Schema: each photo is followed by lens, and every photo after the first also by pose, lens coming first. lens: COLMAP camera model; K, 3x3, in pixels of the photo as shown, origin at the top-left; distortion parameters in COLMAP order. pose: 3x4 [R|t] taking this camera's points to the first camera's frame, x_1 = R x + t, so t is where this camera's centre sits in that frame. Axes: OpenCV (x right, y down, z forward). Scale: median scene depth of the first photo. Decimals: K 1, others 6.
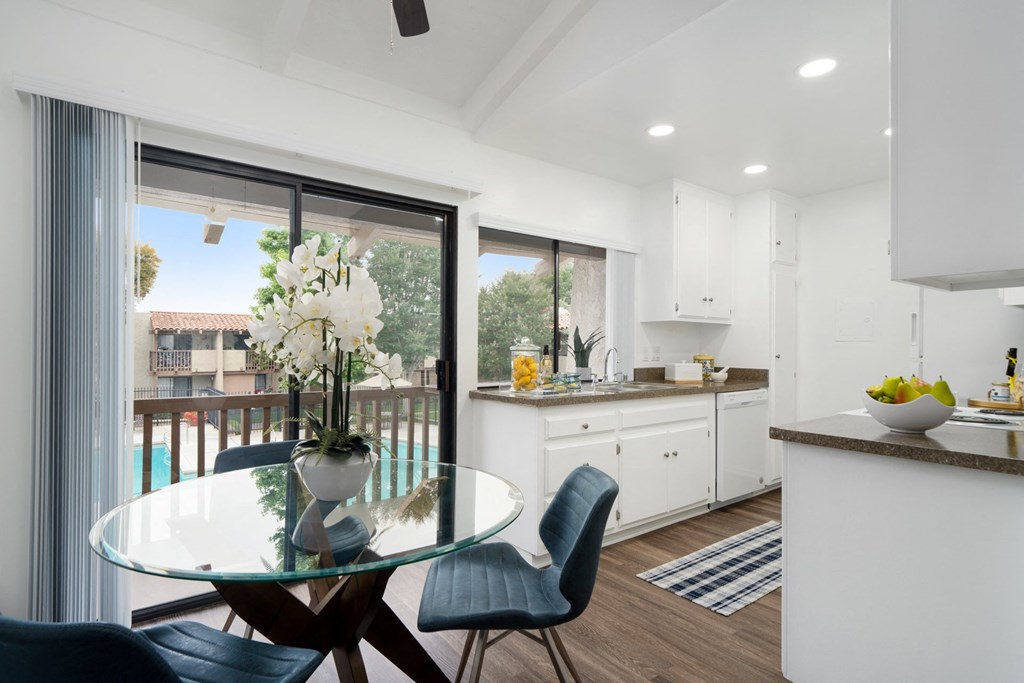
lens RADIAL K [[533.3, 0, 517.2], [0, 533.3, 348.1], [0, 0, 1]] dist [0.003757, 0.000448]
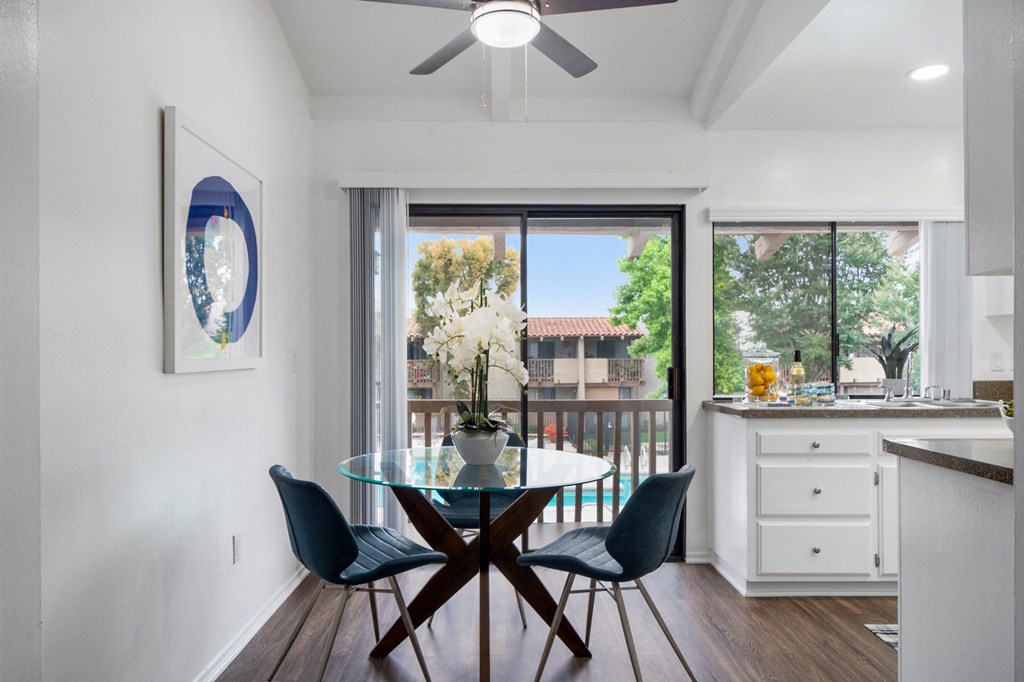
lens RADIAL K [[712.6, 0, 486.6], [0, 712.6, 357.7], [0, 0, 1]] dist [0.000712, -0.000190]
pose [[0.789583, -0.005178, -0.613622, 0.372044], [0.007228, 0.999974, 0.000863, 0.001527], [0.613601, -0.005117, 0.789599, -0.203991]]
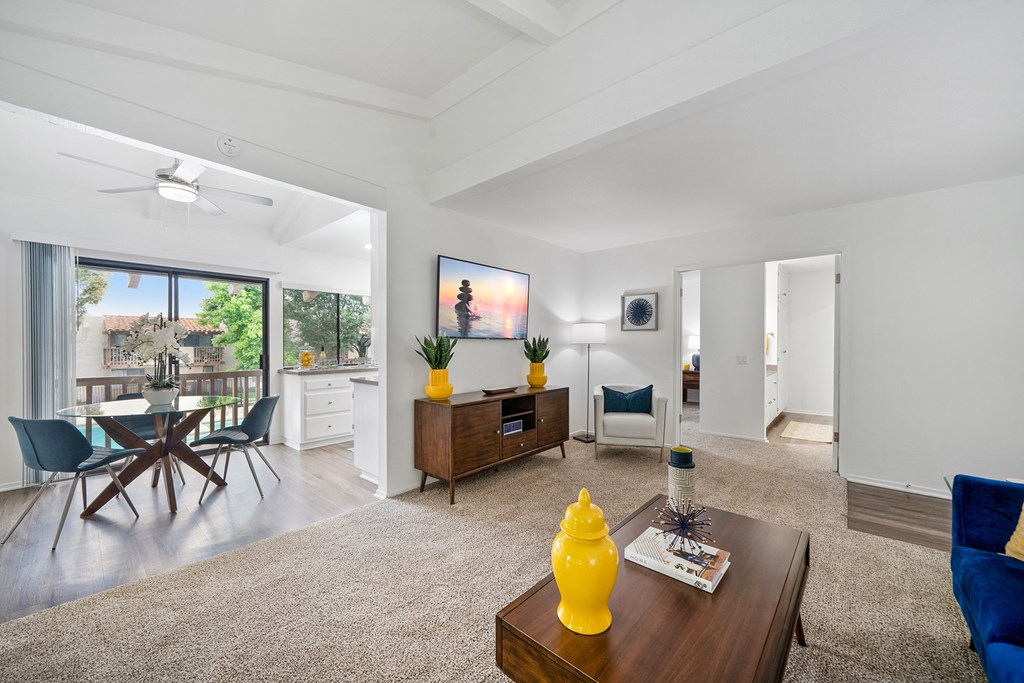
lens RADIAL K [[395.6, 0, 519.3], [0, 395.6, 343.8], [0, 0, 1]] dist [-0.000765, 0.000121]
pose [[0.979059, -0.005270, 0.203506, 0.498354], [0.004942, 0.999986, 0.002119, -0.015603], [-0.203515, -0.001069, 0.979071, -0.648202]]
